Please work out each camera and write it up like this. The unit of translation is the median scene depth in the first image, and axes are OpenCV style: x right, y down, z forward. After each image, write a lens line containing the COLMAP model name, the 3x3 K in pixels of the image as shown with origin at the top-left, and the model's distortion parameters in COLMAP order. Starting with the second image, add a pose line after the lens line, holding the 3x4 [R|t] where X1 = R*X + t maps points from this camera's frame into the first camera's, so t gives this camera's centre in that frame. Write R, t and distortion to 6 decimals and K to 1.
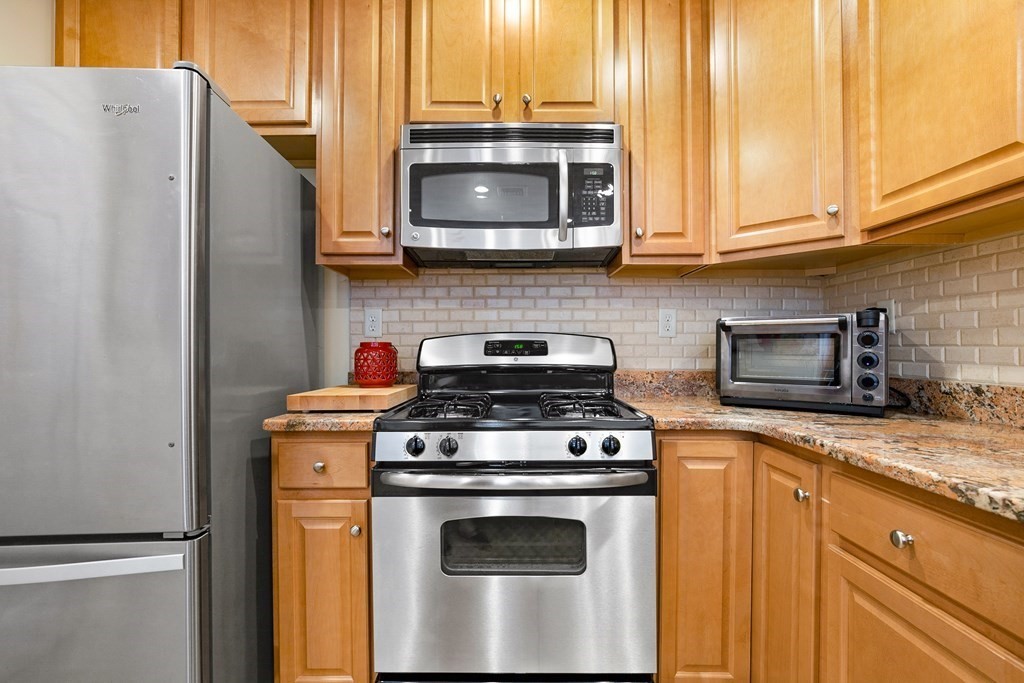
lens RADIAL K [[478.9, 0, 476.6], [0, 478.9, 342.0], [0, 0, 1]] dist [-0.016833, 0.004566]
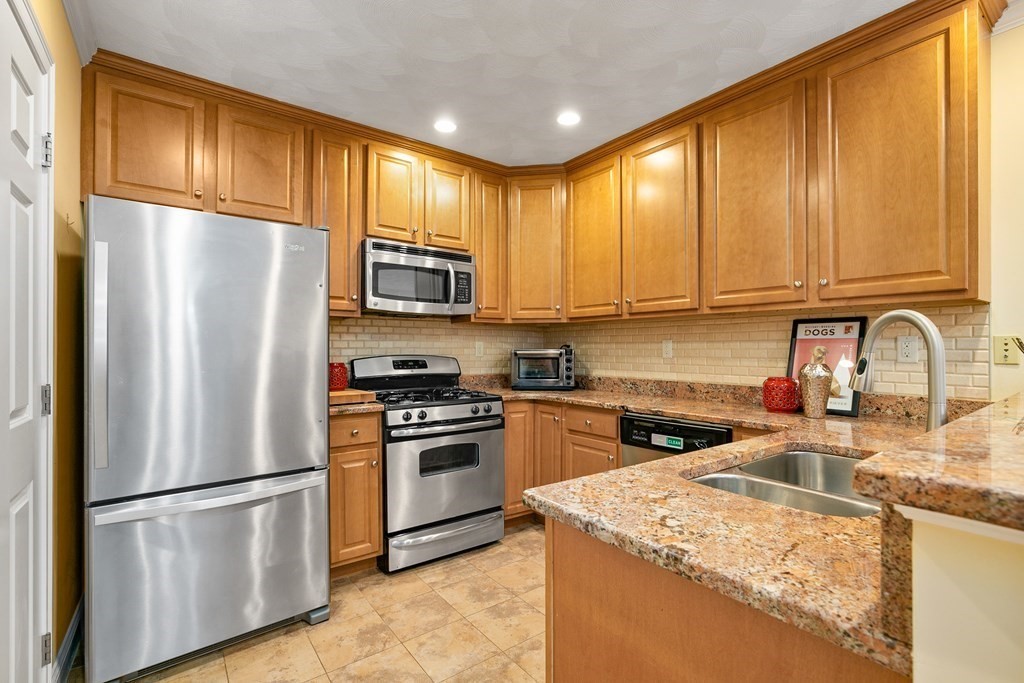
lens RADIAL K [[476.5, 0, 463.8], [0, 476.5, 345.2], [0, 0, 1]] dist [-0.020224, 0.000349]
pose [[0.841382, 0.001976, 0.540437, -0.968854], [-0.001713, 0.999998, -0.000990, -0.078254], [-0.540438, -0.000093, 0.841384, -0.793503]]
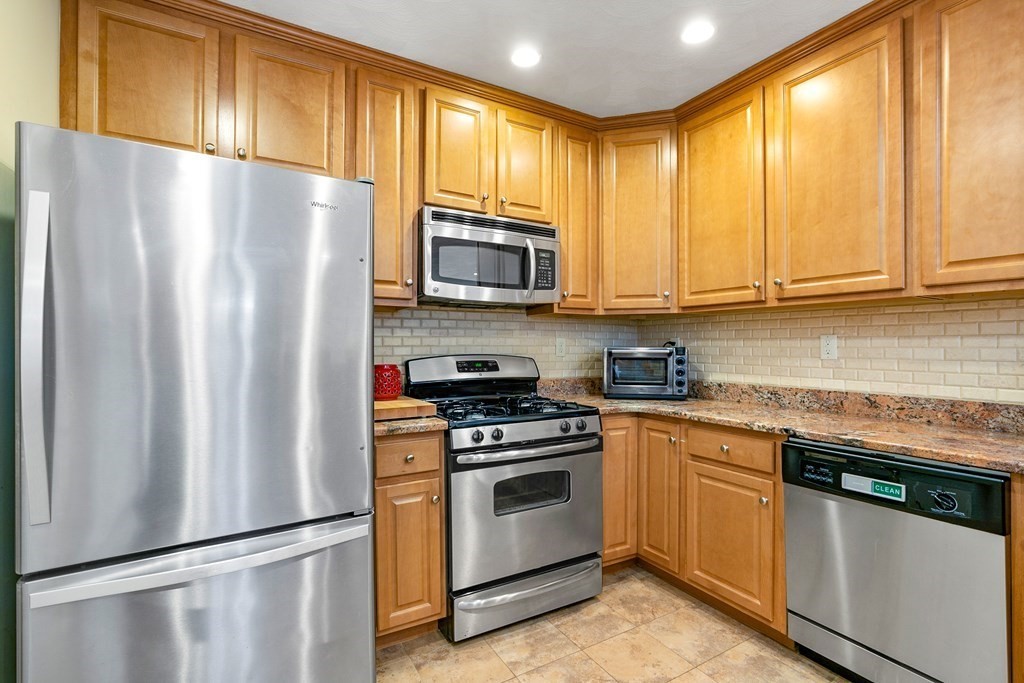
lens RADIAL K [[478.9, 0, 484.7], [0, 478.9, 343.1], [0, 0, 1]] dist [-0.016833, 0.004566]
pose [[0.877910, 0.000203, 0.478826, -0.801290], [-0.000857, 0.999999, 0.001147, -0.079329], [-0.478825, -0.001417, 0.877909, -0.338052]]
